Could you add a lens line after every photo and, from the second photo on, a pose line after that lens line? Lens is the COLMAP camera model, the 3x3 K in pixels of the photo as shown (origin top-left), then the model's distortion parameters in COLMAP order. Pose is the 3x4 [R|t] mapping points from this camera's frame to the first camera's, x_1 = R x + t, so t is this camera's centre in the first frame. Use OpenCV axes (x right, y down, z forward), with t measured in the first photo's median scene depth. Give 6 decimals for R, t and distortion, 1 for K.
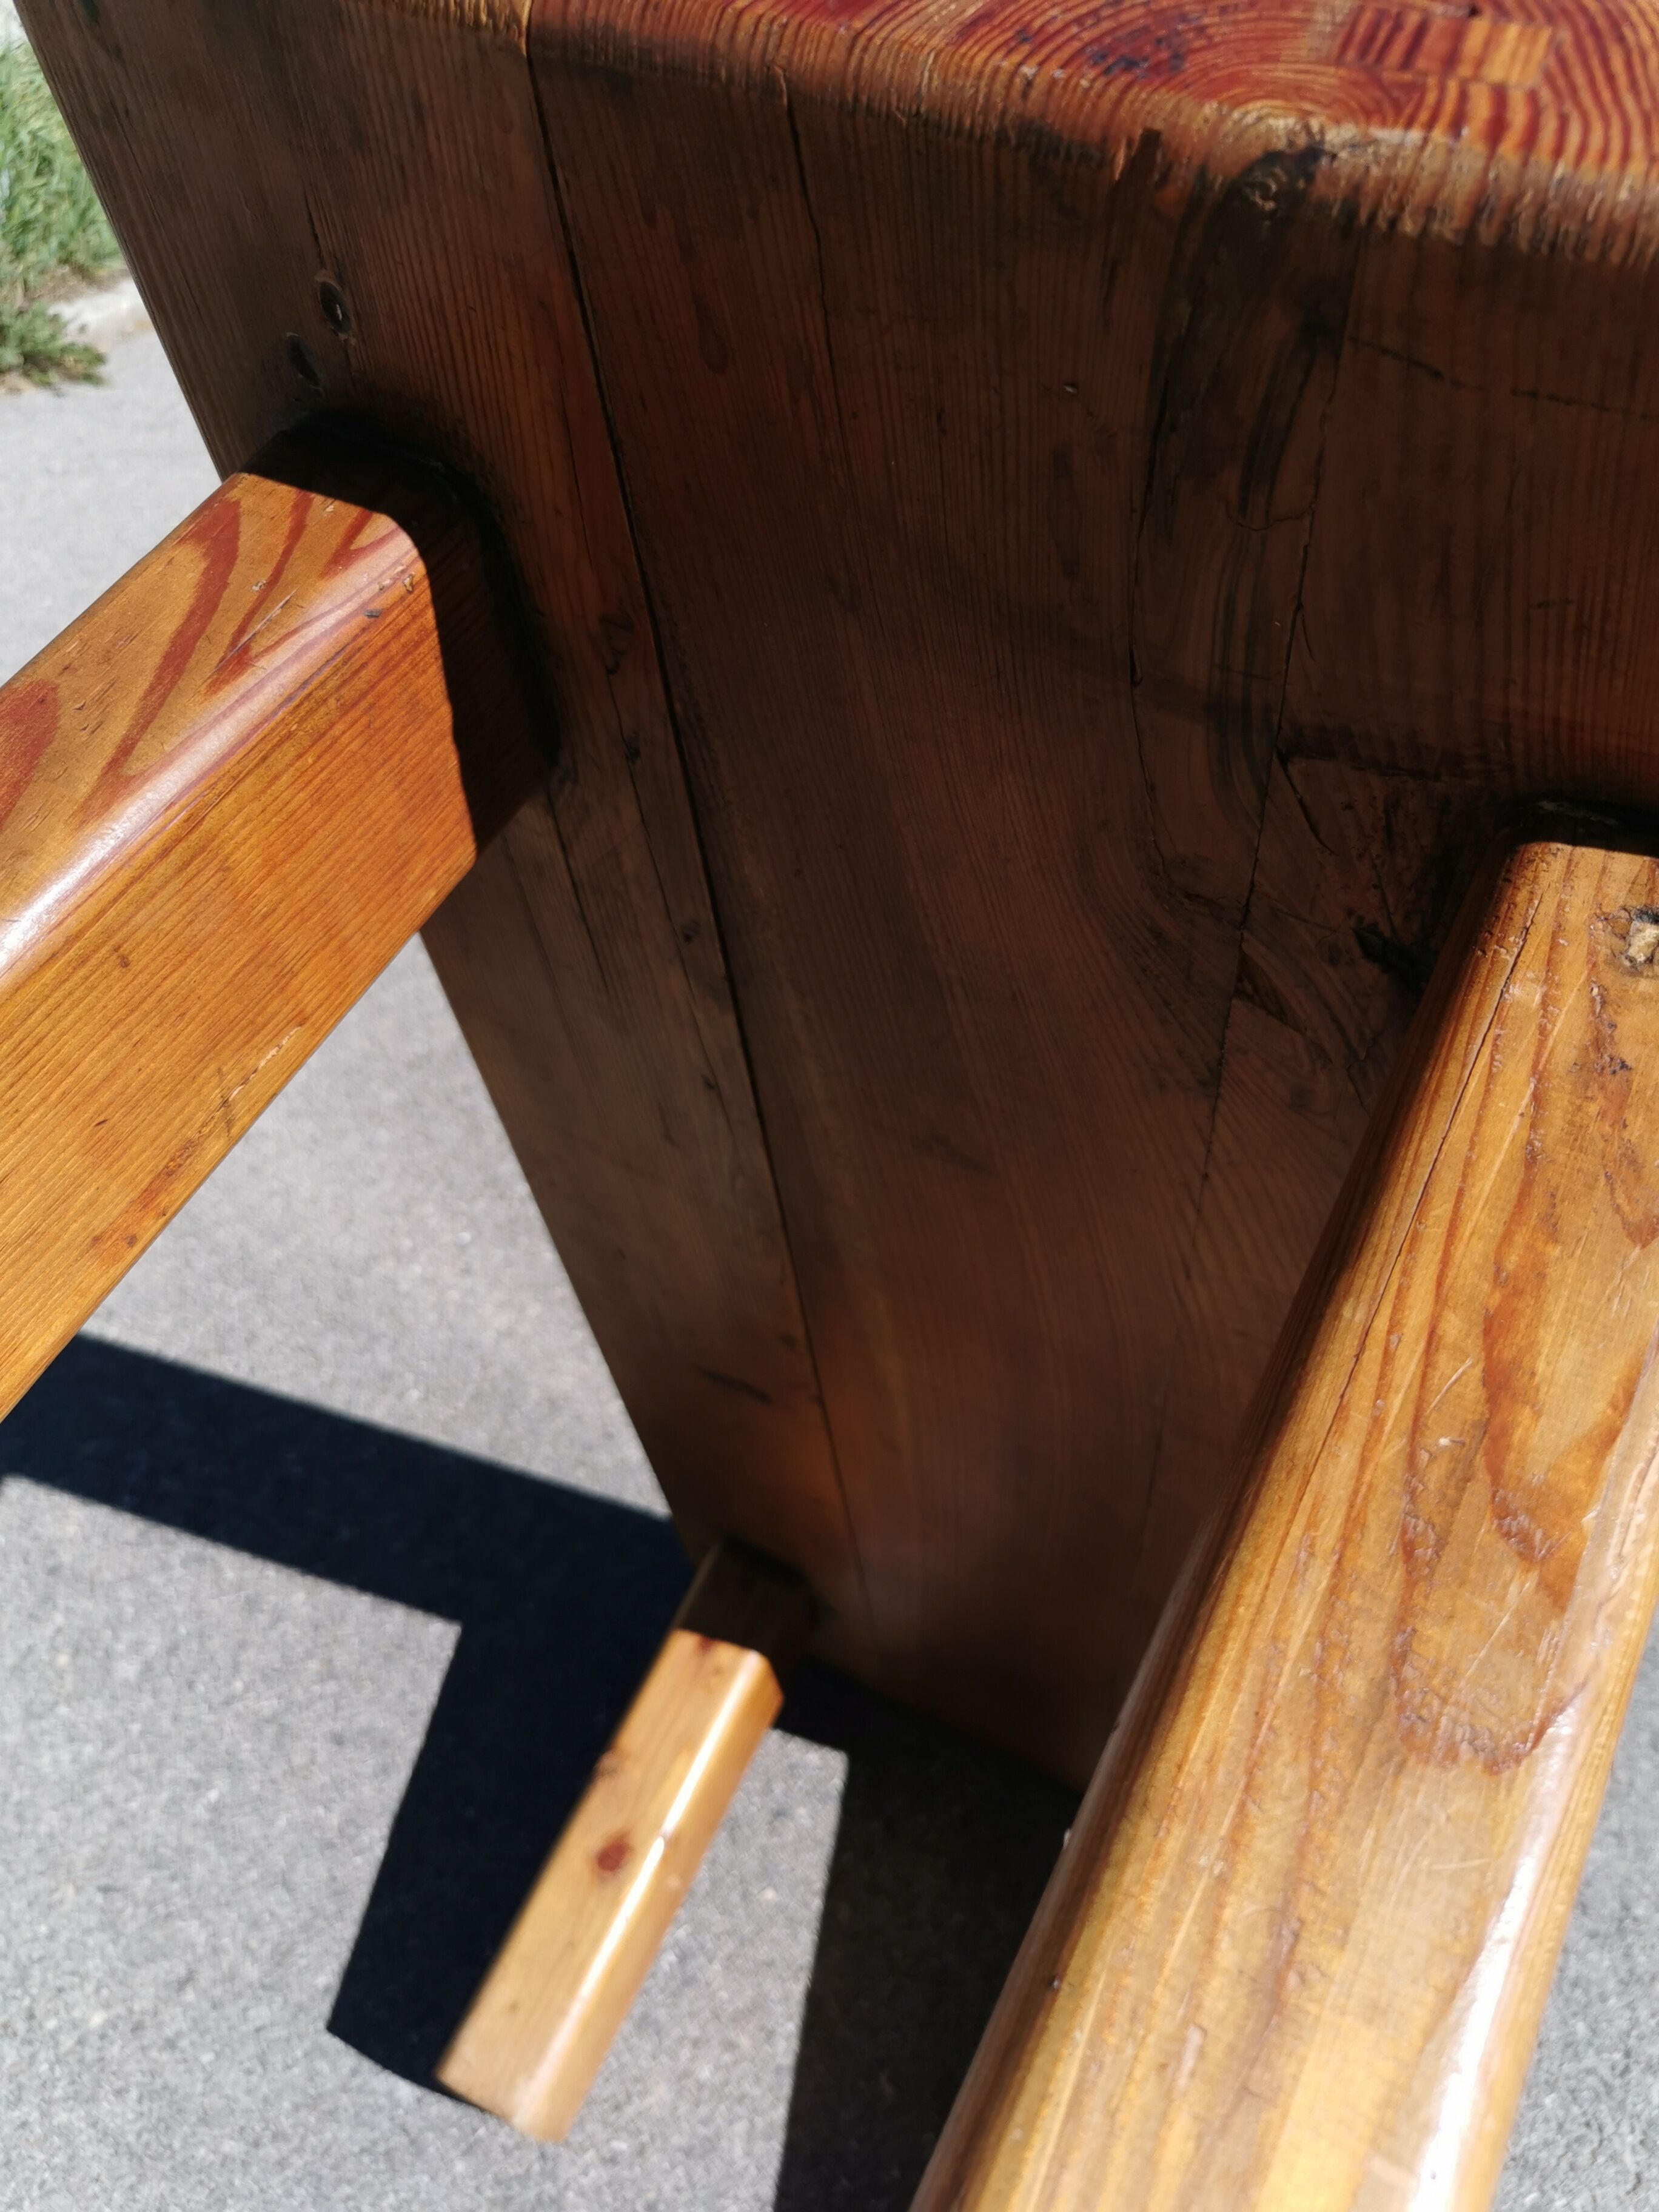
lens RADIAL K [[1731.8, 0, 833.0], [0, 1731.8, 1106.8], [0, 0, 1]] dist [0.021297, -0.022008]
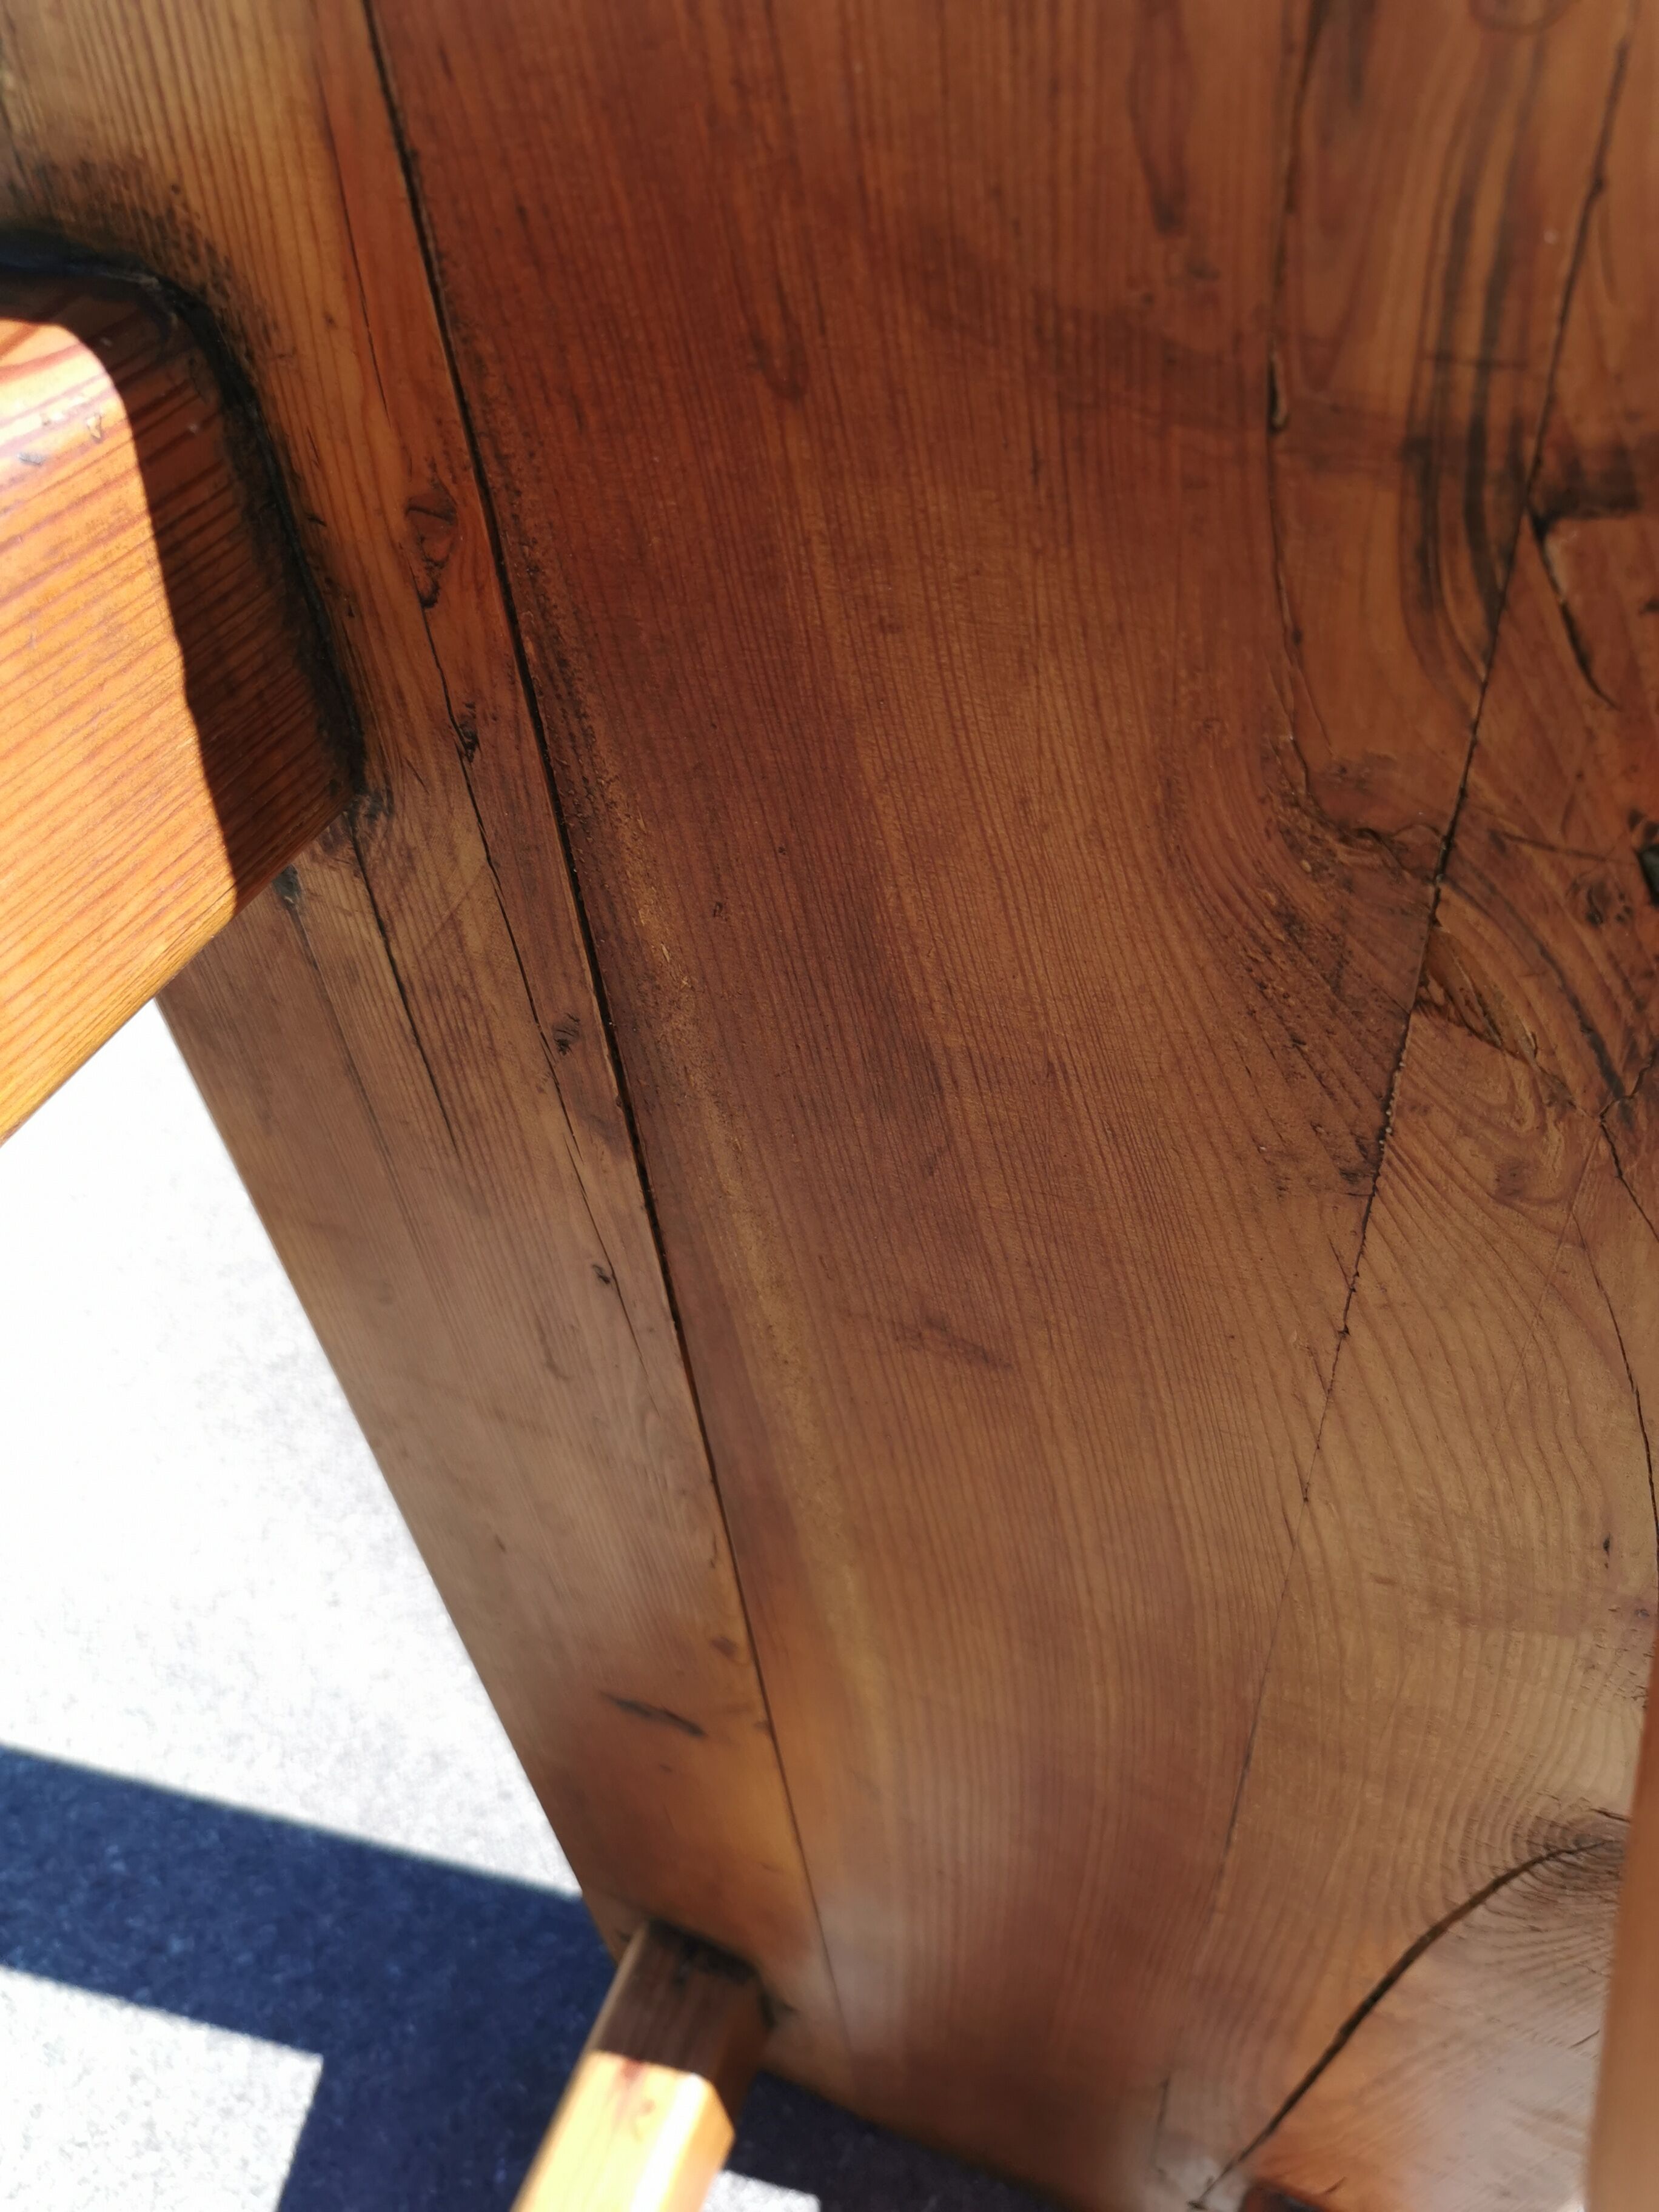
lens RADIAL K [[1731.8, 0, 828.8], [0, 1731.8, 1102.9], [0, 0, 1]] dist [0.021297, -0.022008]
pose [[0.997182, -0.048395, 0.057319, -0.021261], [0.057899, 0.982352, -0.177853, 0.067557], [-0.047700, 0.180670, 0.982386, 0.368821]]
